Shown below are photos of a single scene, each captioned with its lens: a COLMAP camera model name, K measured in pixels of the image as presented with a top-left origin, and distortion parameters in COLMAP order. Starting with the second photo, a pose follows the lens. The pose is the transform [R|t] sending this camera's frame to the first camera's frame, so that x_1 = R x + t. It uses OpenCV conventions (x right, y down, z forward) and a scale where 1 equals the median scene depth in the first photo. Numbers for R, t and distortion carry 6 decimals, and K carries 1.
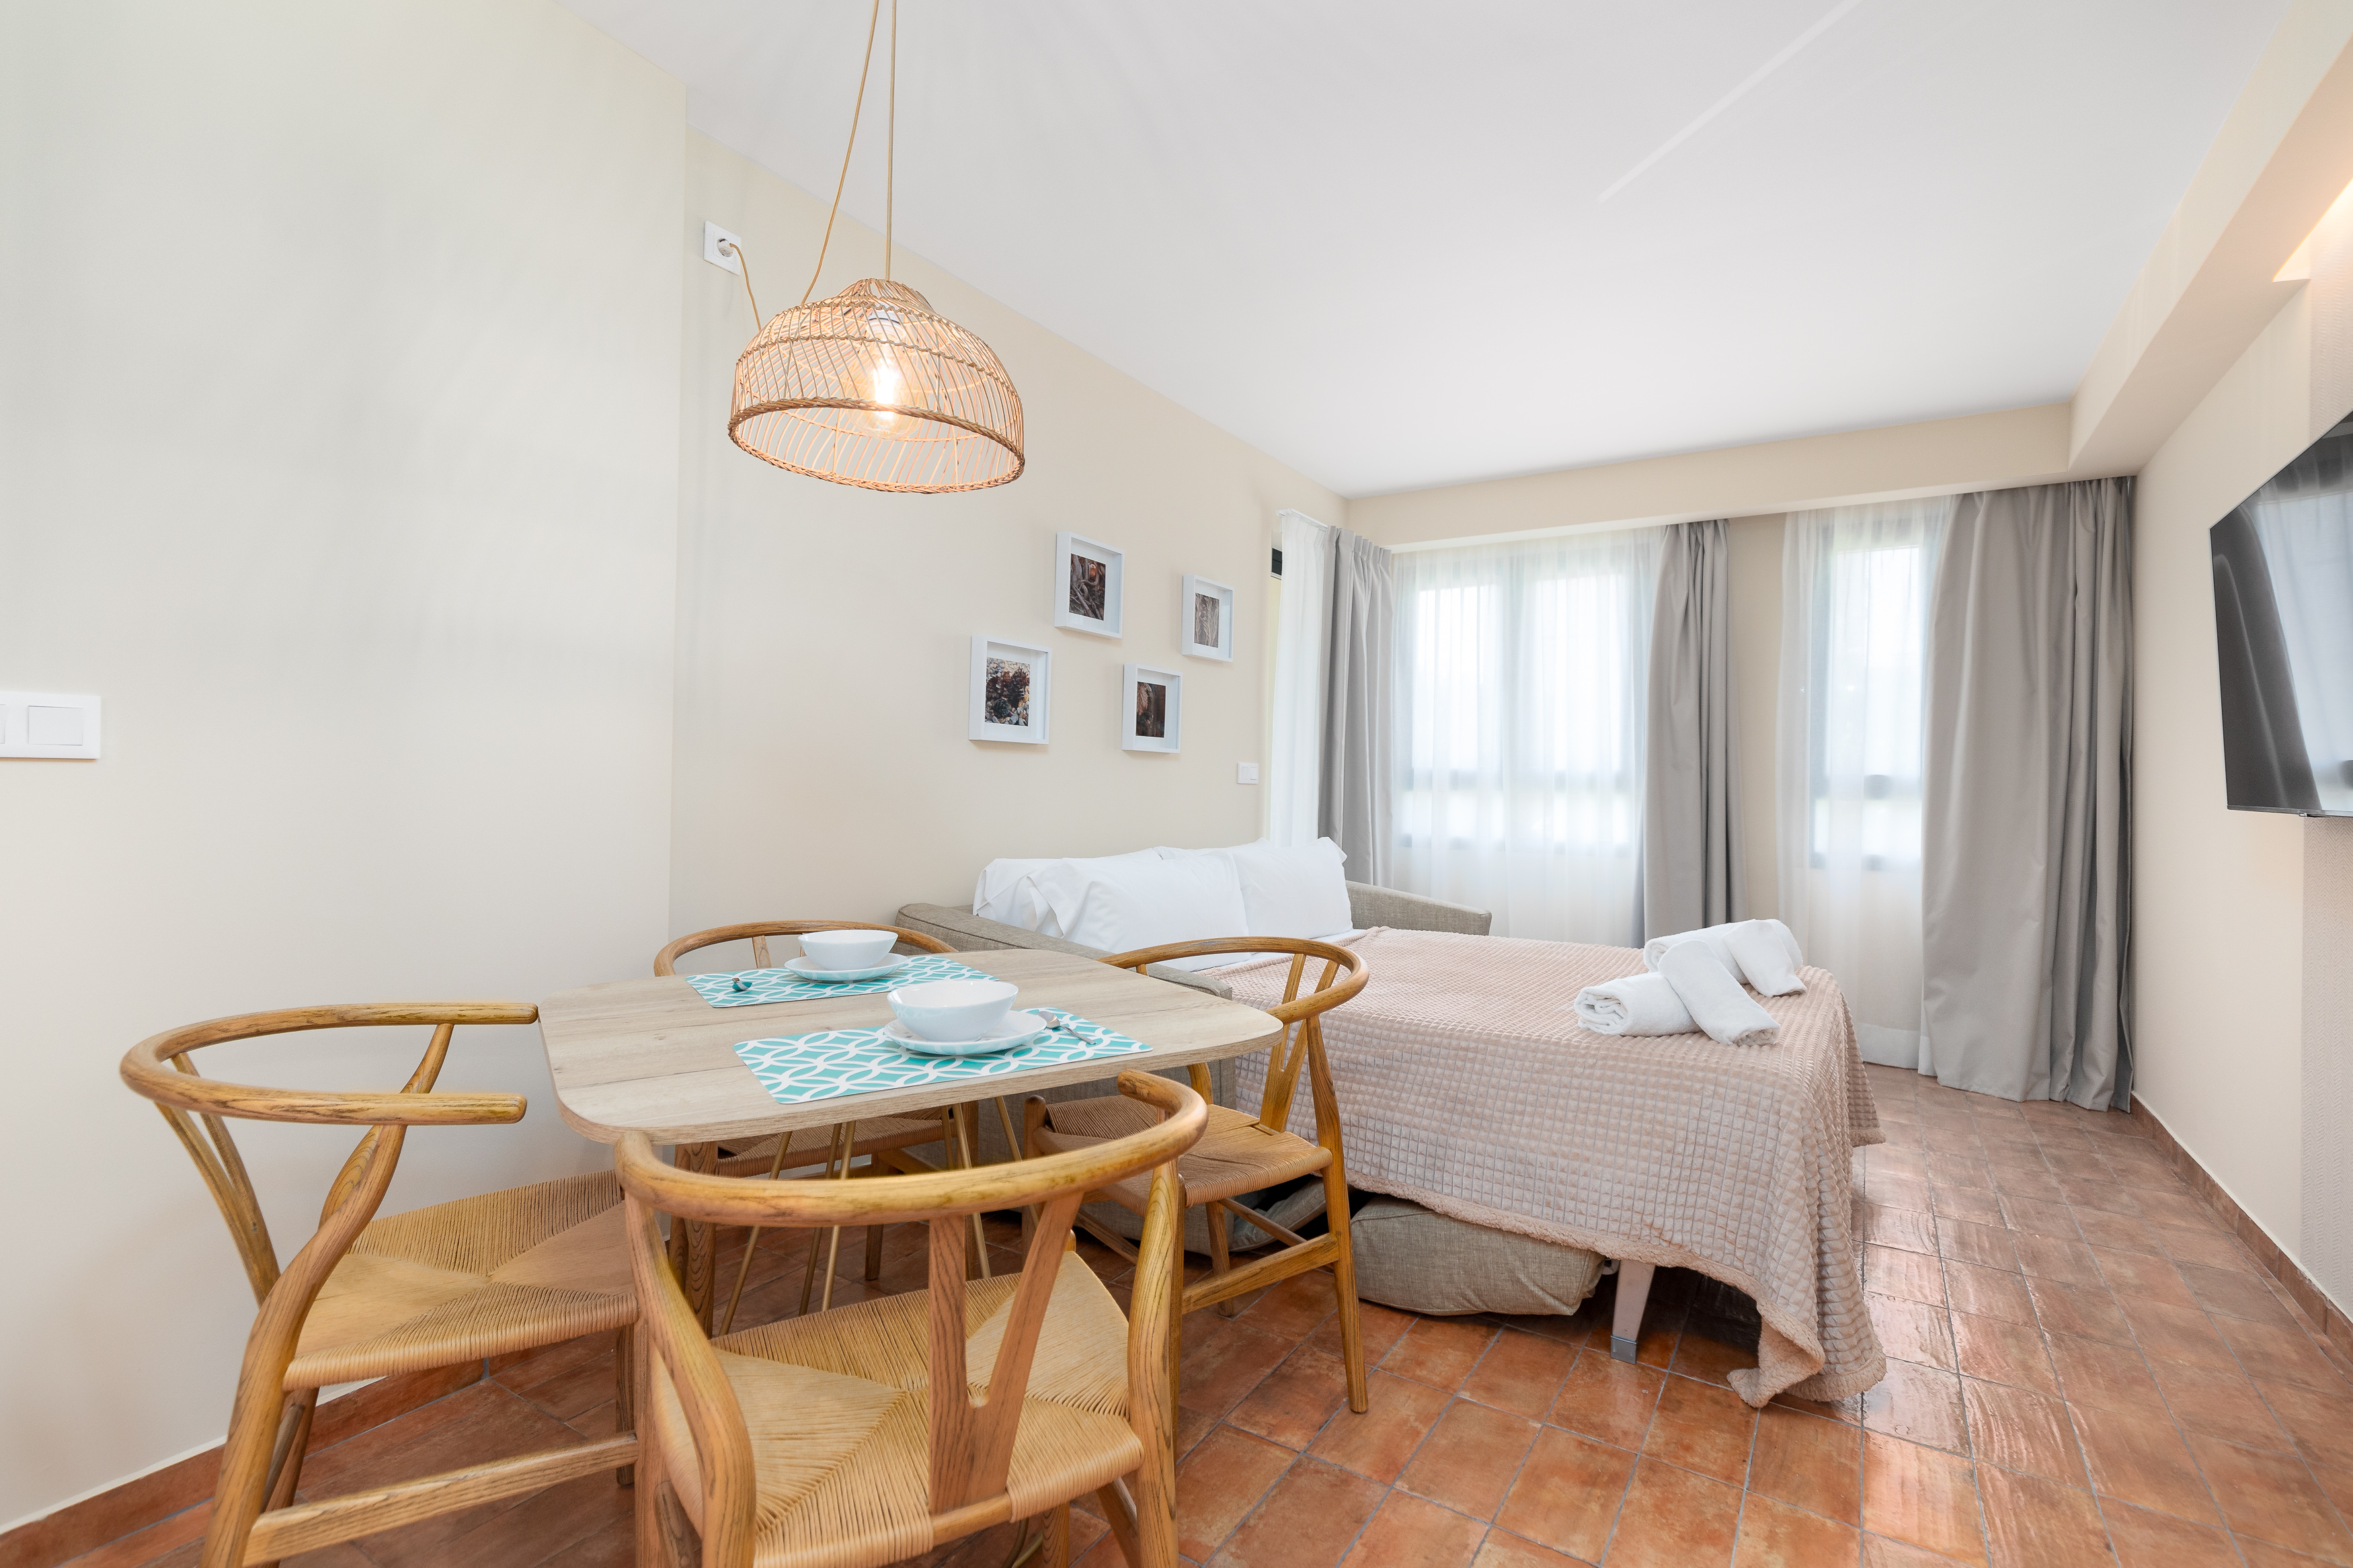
lens RADIAL K [[1067.5, 0, 1198.7], [0, 1067.5, 791.5], [0, 0, 1]] dist [0.002116, -0.000609]
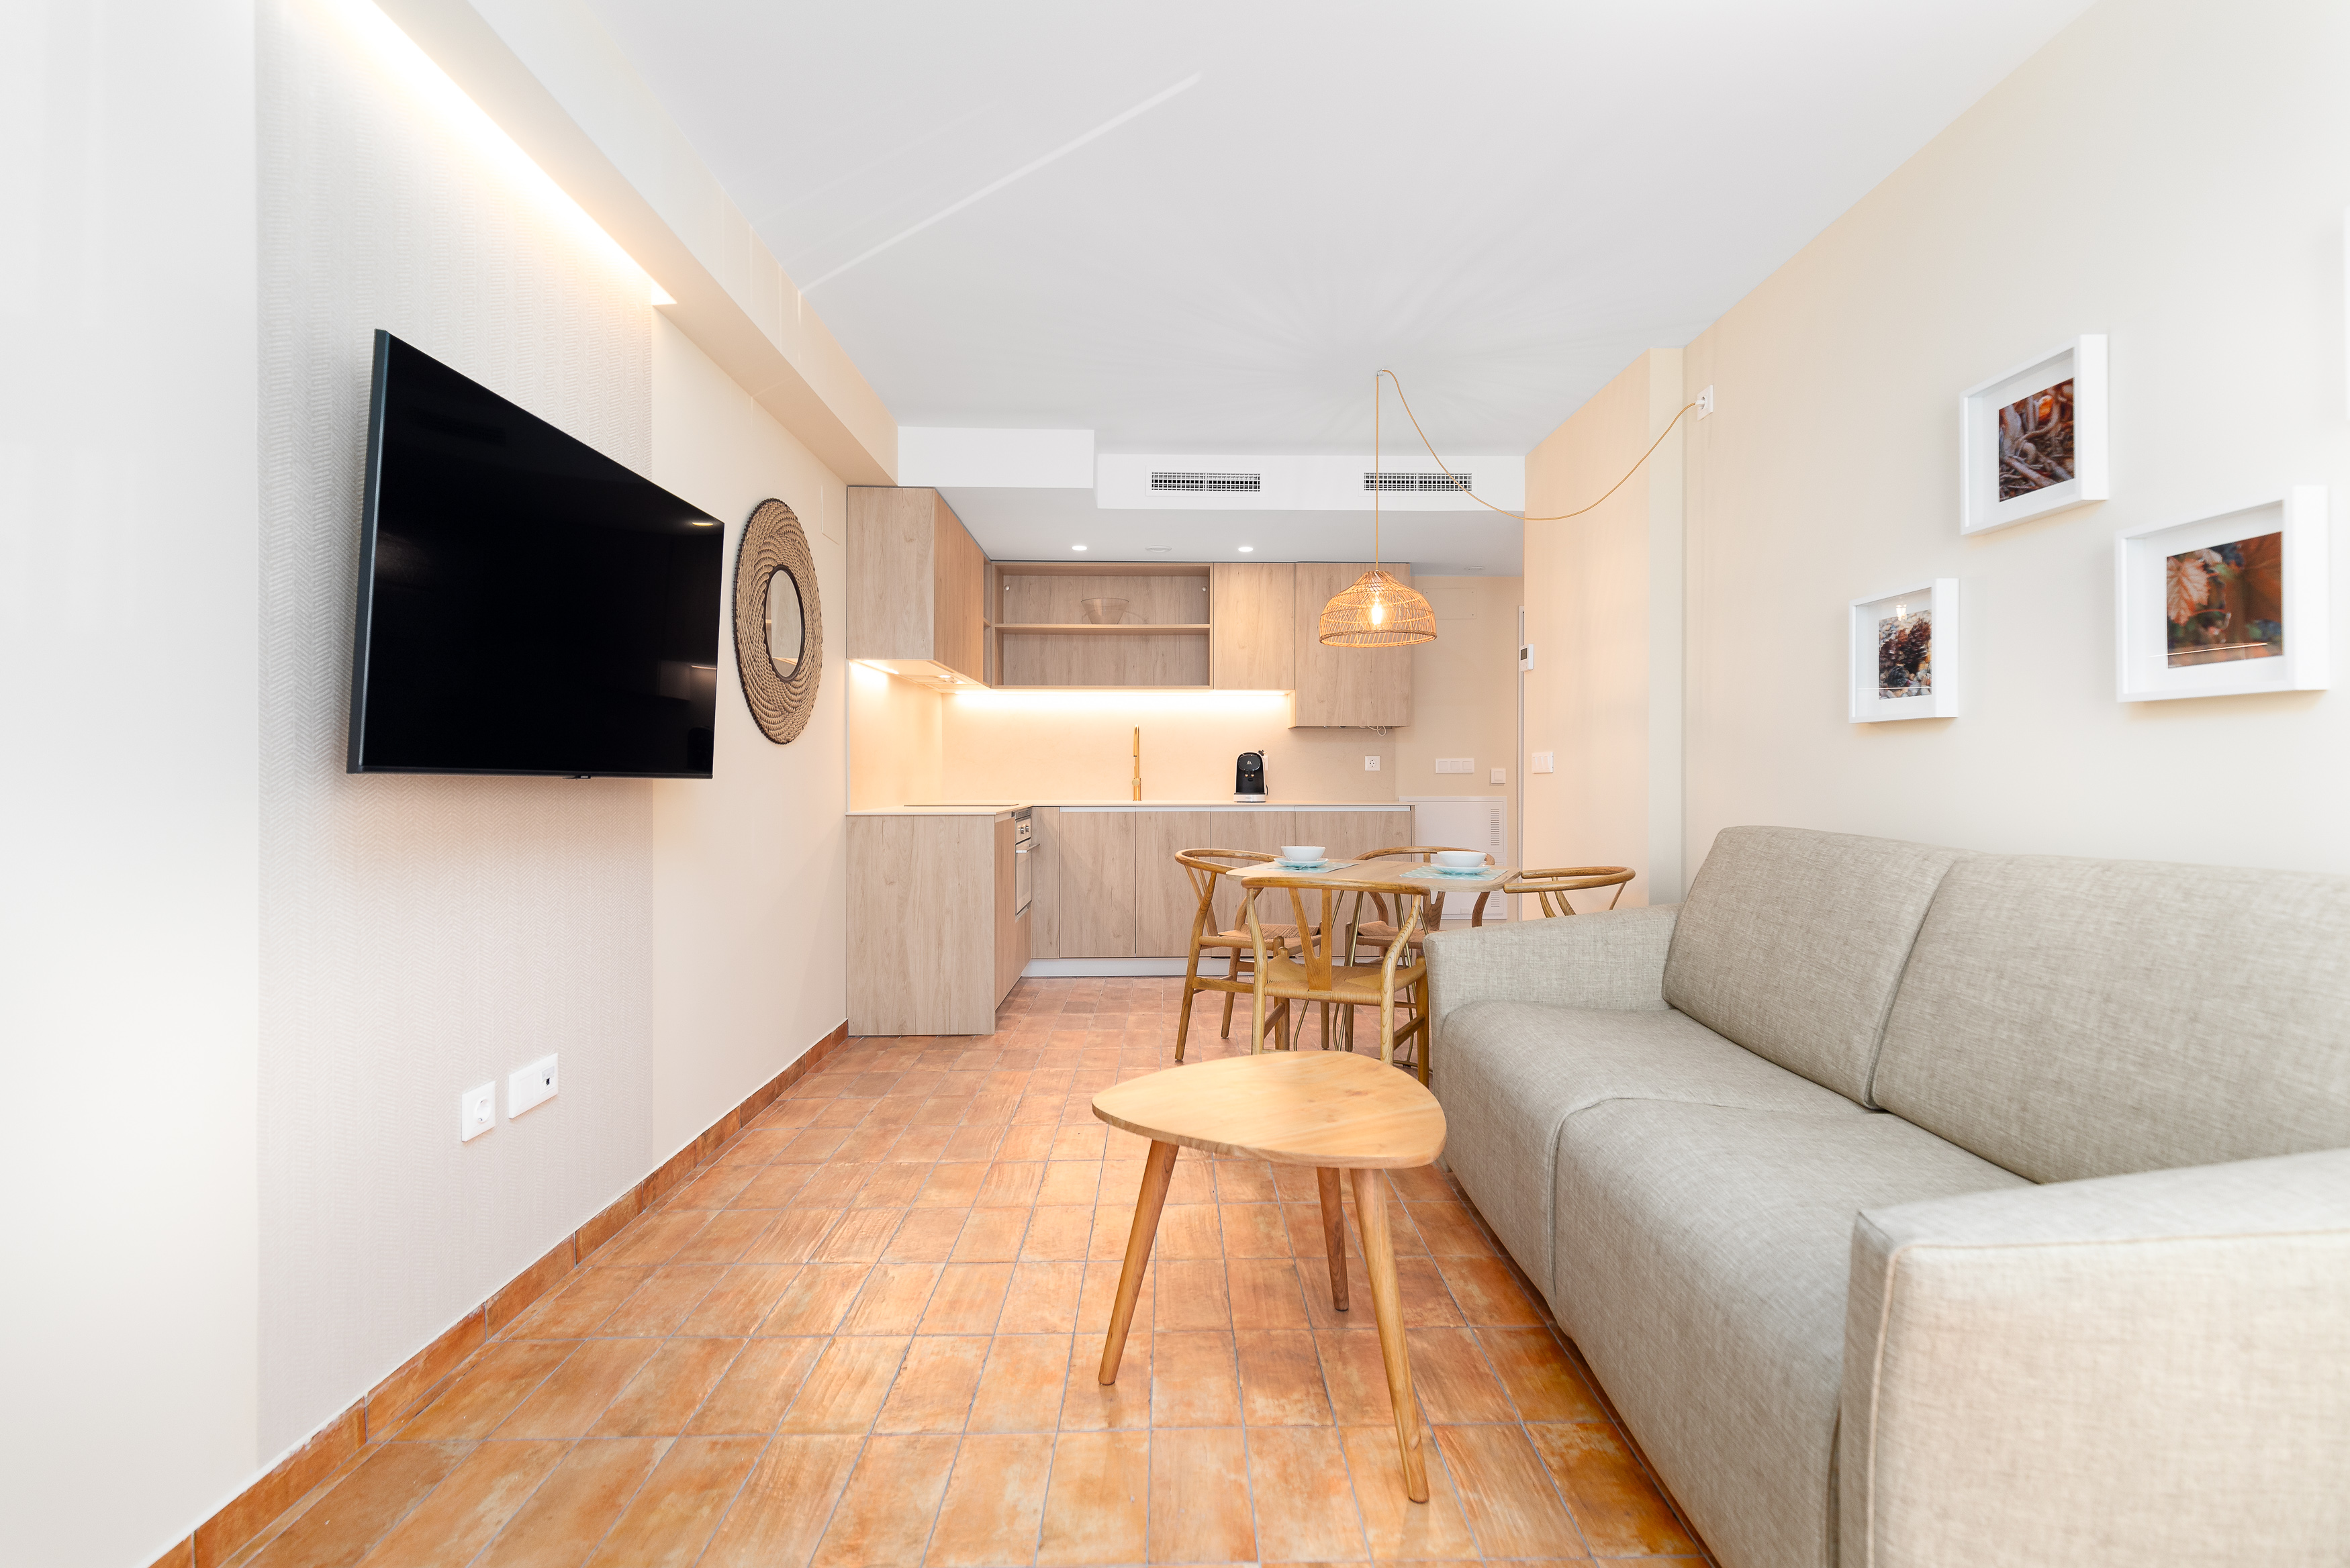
lens RADIAL K [[1071.2, 0, 1186.8], [0, 1071.2, 777.9], [0, 0, 1]] dist [0.006482, -0.000452]
pose [[-0.839435, -0.016901, -0.543197, 1.318422], [-0.016011, 0.999852, -0.006366, 0.016901], [0.543224, 0.003353, -0.839581, 2.666829]]
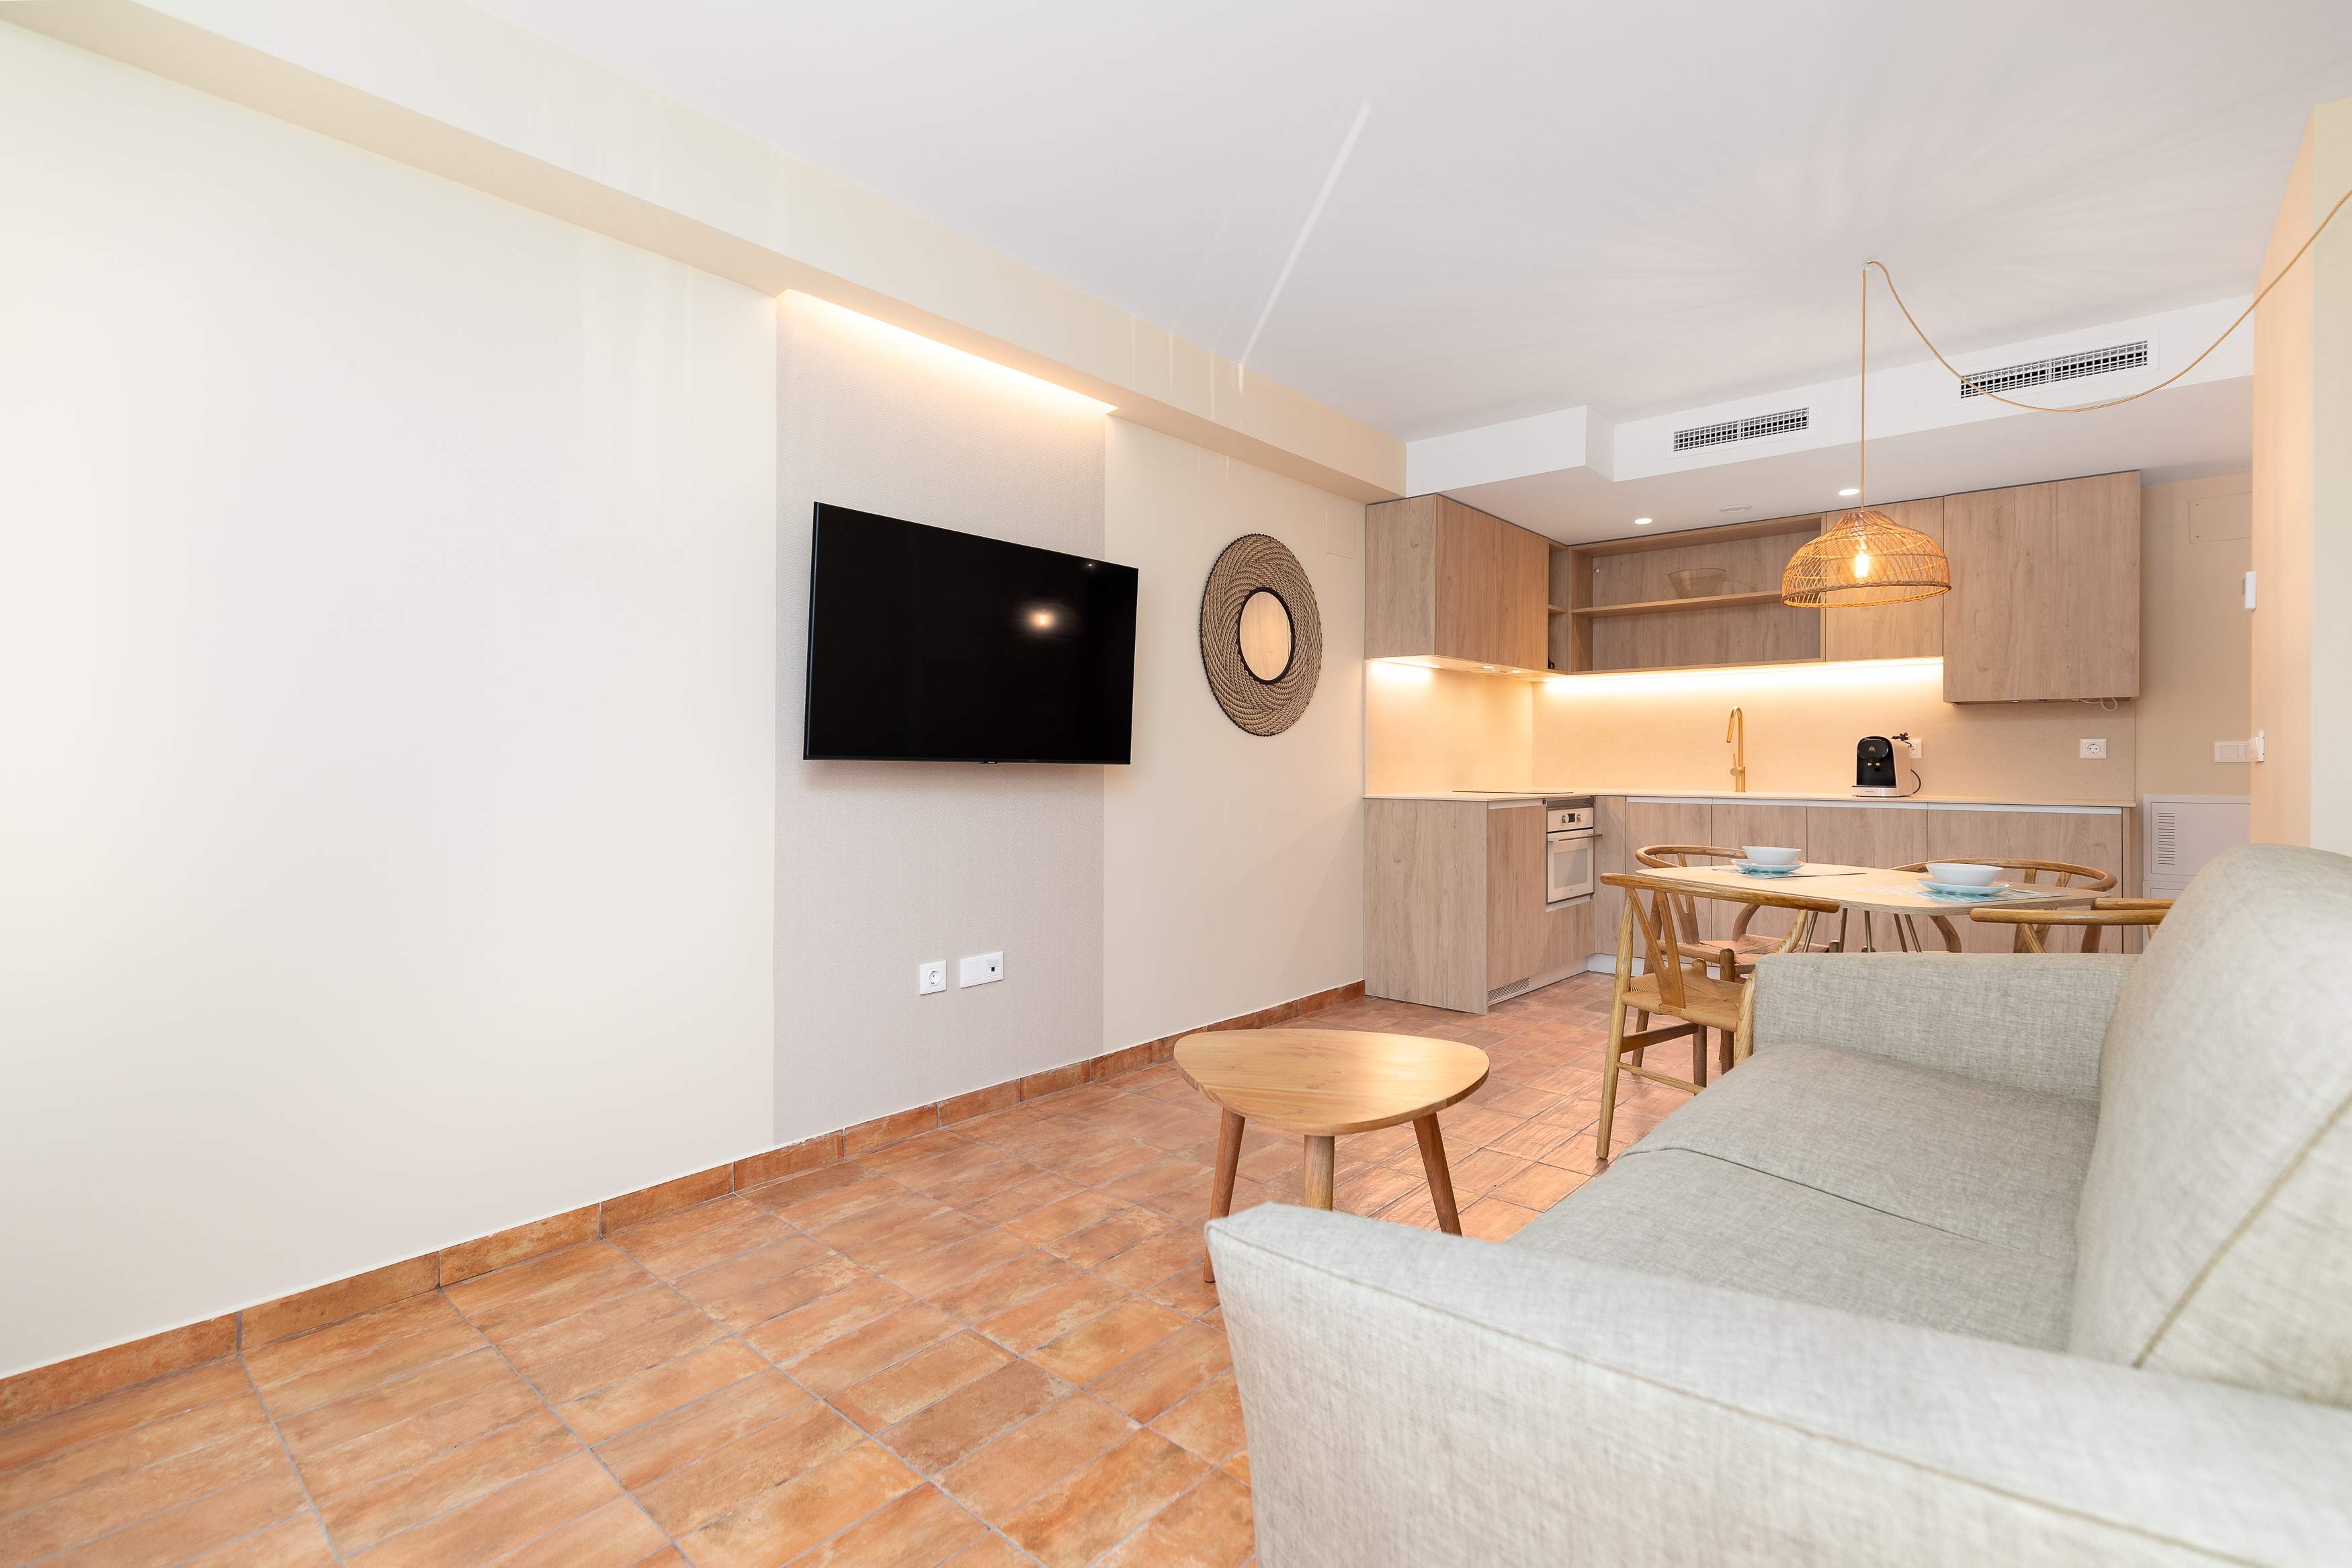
lens RADIAL K [[1063.7, 0, 1185.7], [0, 1063.7, 758.6], [0, 0, 1]] dist [0.001373, -0.000446]
pose [[-0.985138, -0.021399, 0.170428, 0.565031], [-0.021467, 0.999769, 0.001448, 0.002693], [-0.170419, -0.002232, -0.985369, 2.980718]]
